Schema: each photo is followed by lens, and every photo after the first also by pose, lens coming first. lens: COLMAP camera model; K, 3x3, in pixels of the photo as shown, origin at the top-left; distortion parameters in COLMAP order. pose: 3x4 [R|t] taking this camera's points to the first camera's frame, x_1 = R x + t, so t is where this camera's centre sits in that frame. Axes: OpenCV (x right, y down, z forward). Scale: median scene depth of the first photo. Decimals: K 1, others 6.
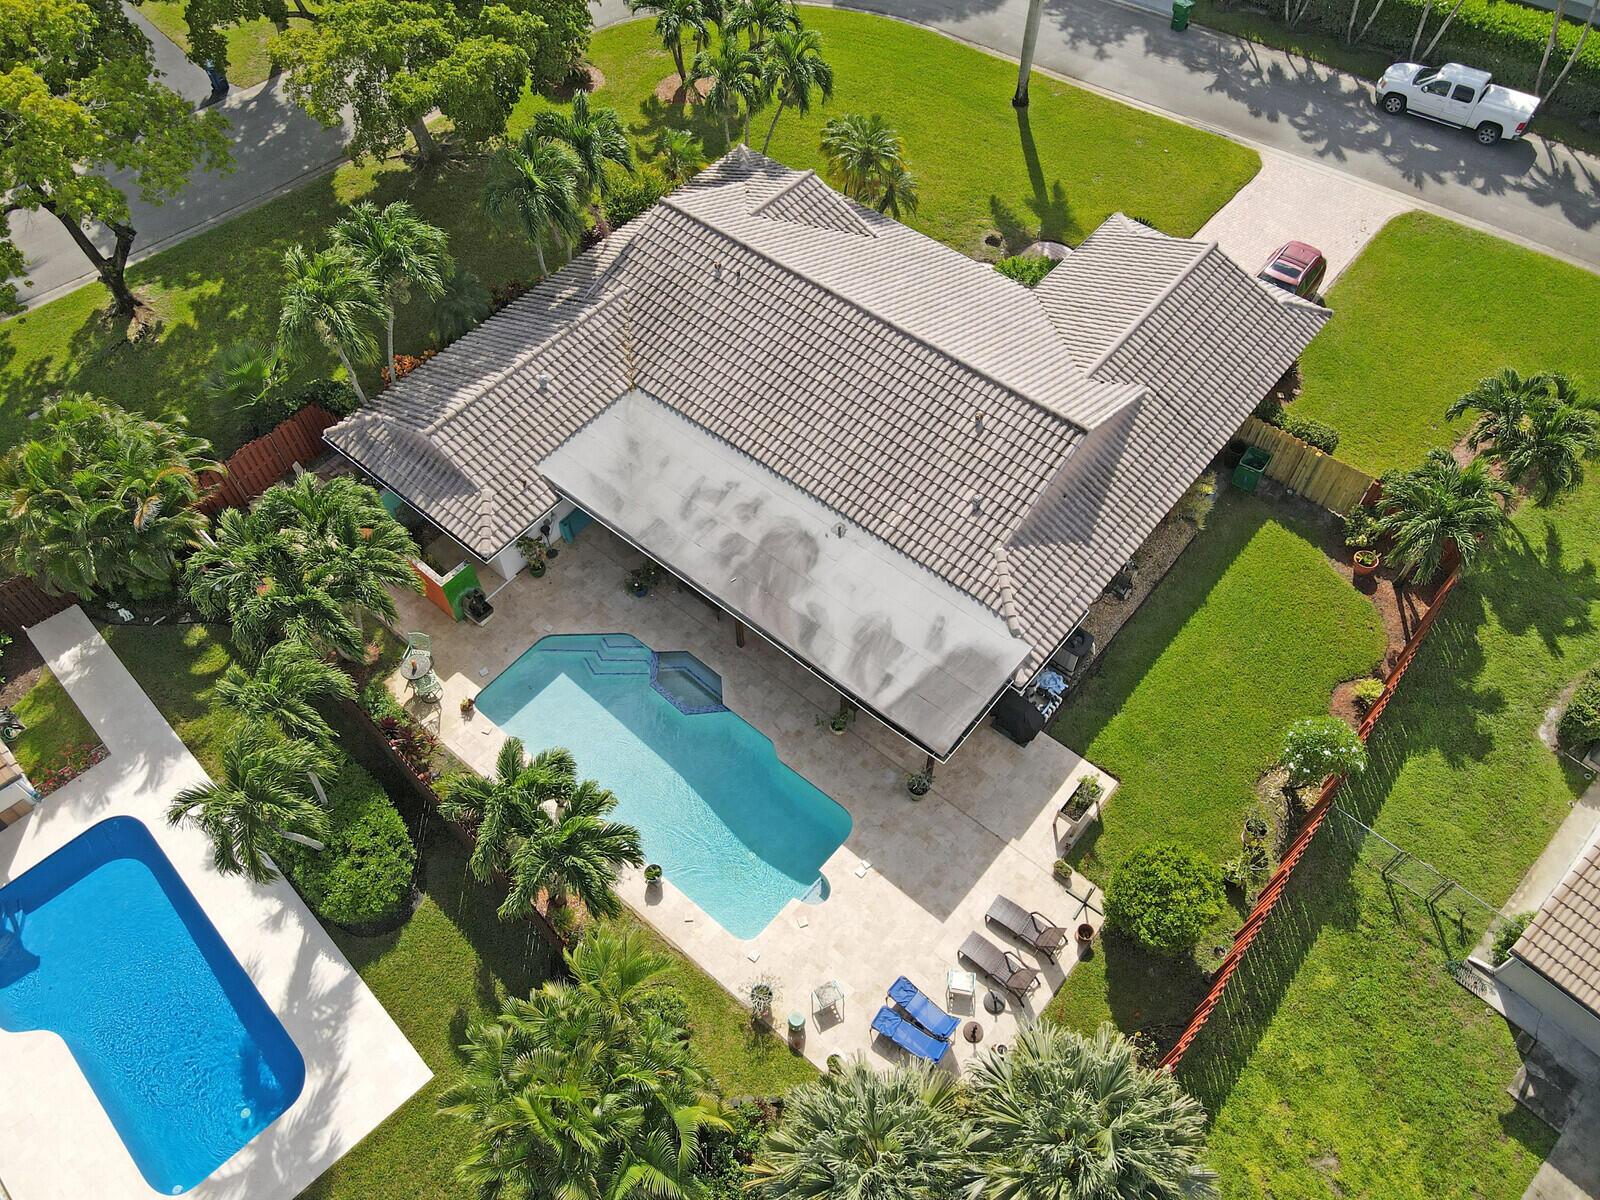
lens RADIAL K [[1198.6, 0, 800.0], [0, 1198.6, 600.0], [0, 0, 1]] dist [0.007663, 0.008832]
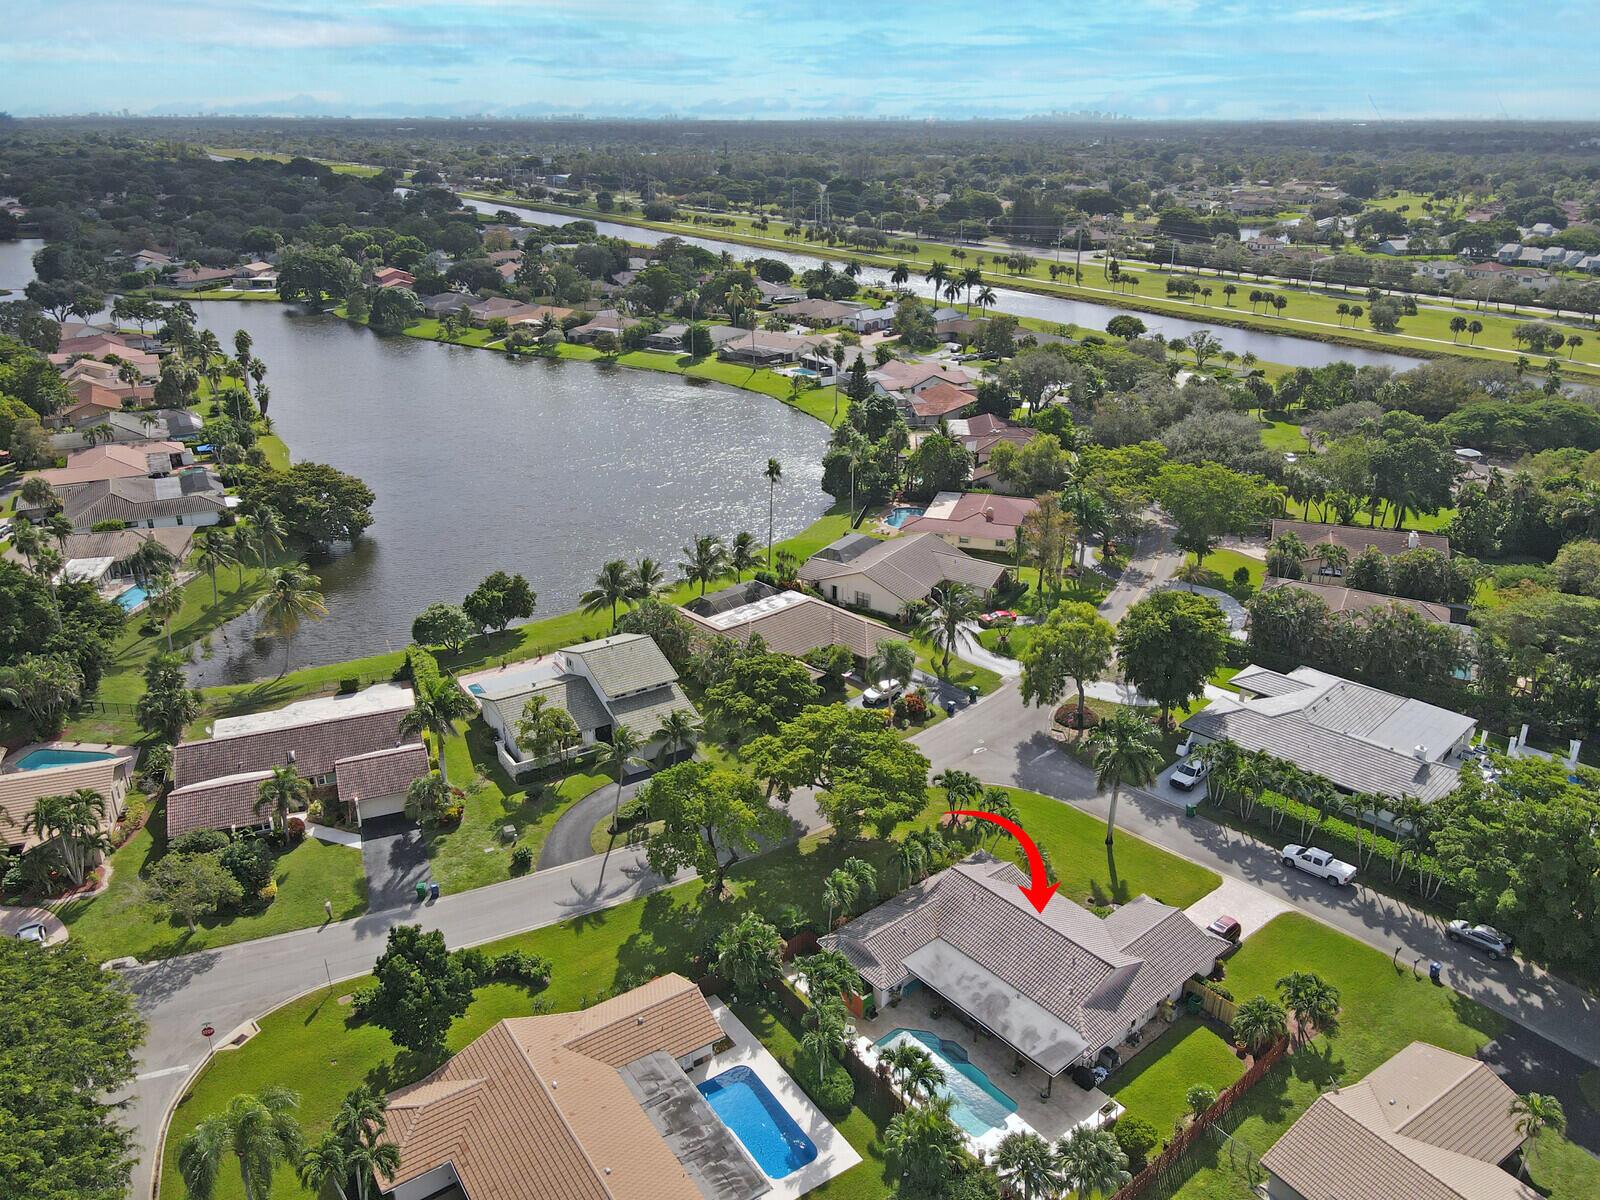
lens RADIAL K [[1175.0, 0, 800.0], [0, 1175.0, 600.0], [0, 0, 1]] dist [0.004362, 0.033899]
pose [[0.983917, 0.069783, -0.164434, -0.067568], [-0.145792, 0.845612, -0.513502, 0.551001], [0.103213, 0.529217, 0.842186, -1.534536]]
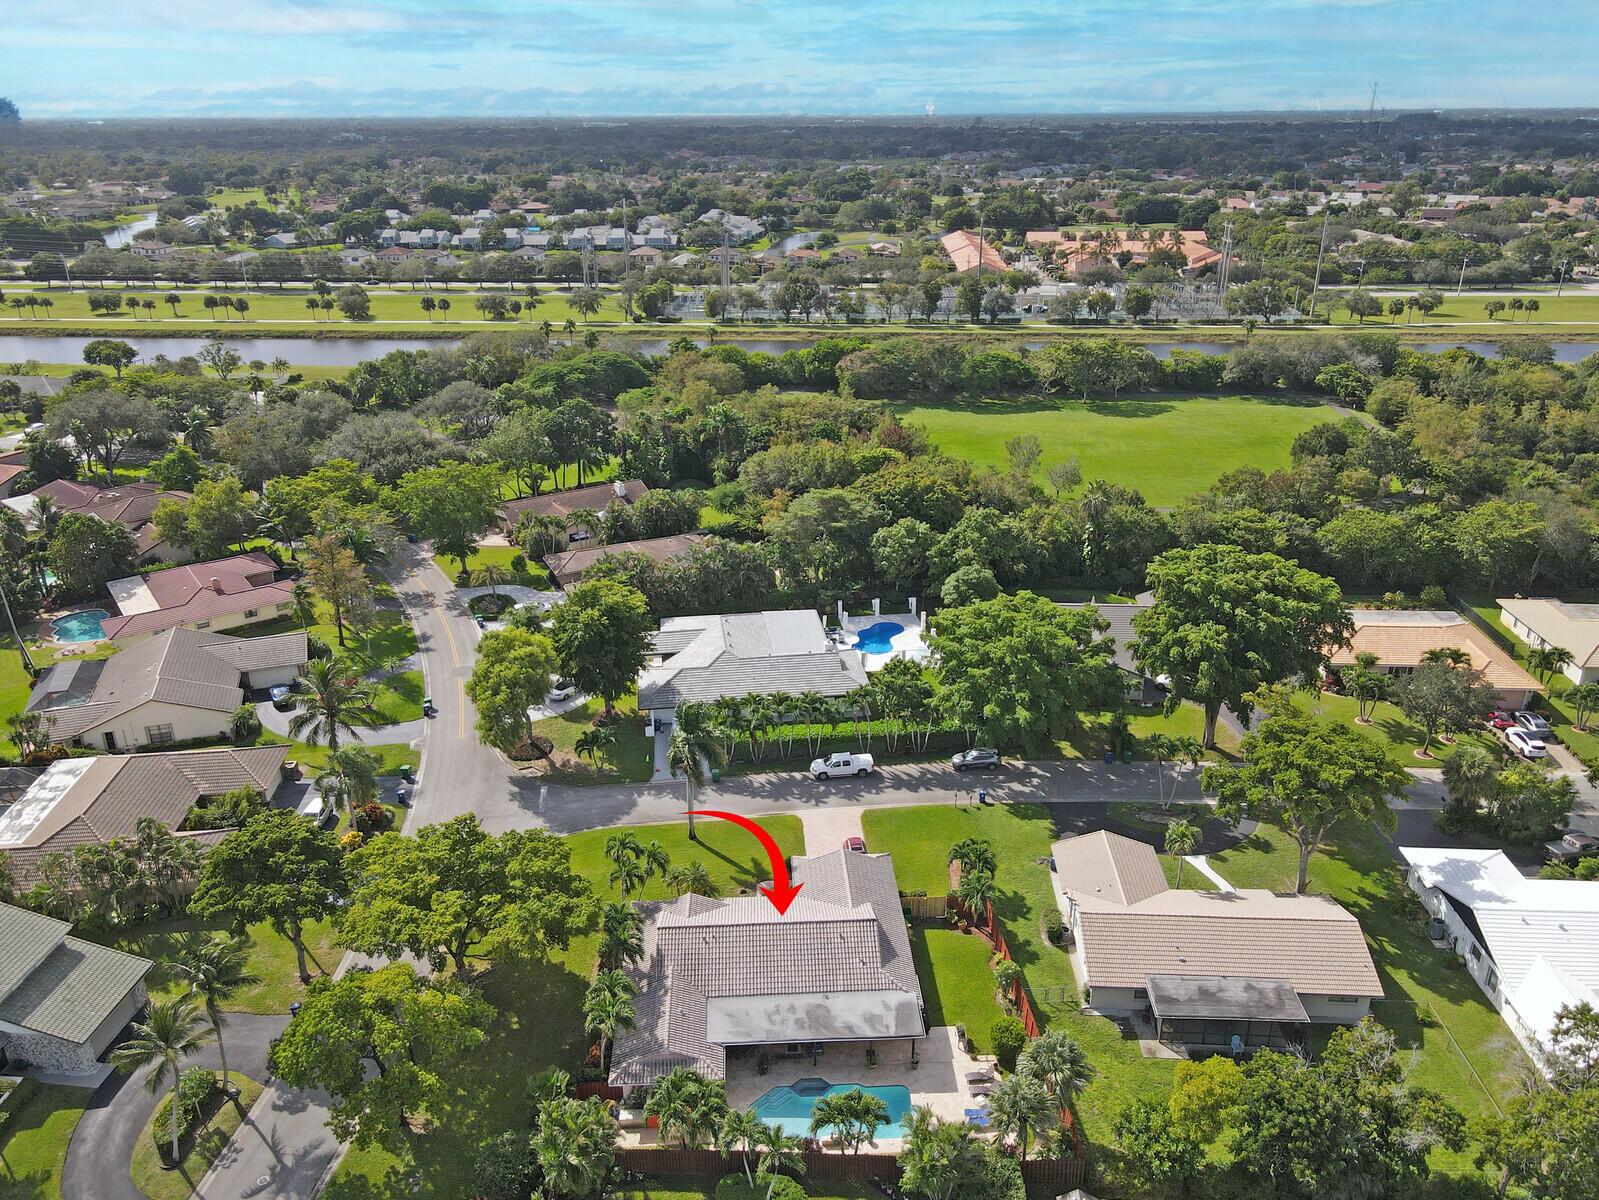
lens RADIAL K [[1197.9, 0, 799.5], [0, 1197.9, 600.0], [0, 0, 1]] dist [0.007663, 0.008832]
pose [[0.738092, -0.261383, 0.622012, -1.258681], [0.550807, 0.765860, -0.331768, 0.099712], [-0.389655, 0.587484, 0.709247, -1.165019]]
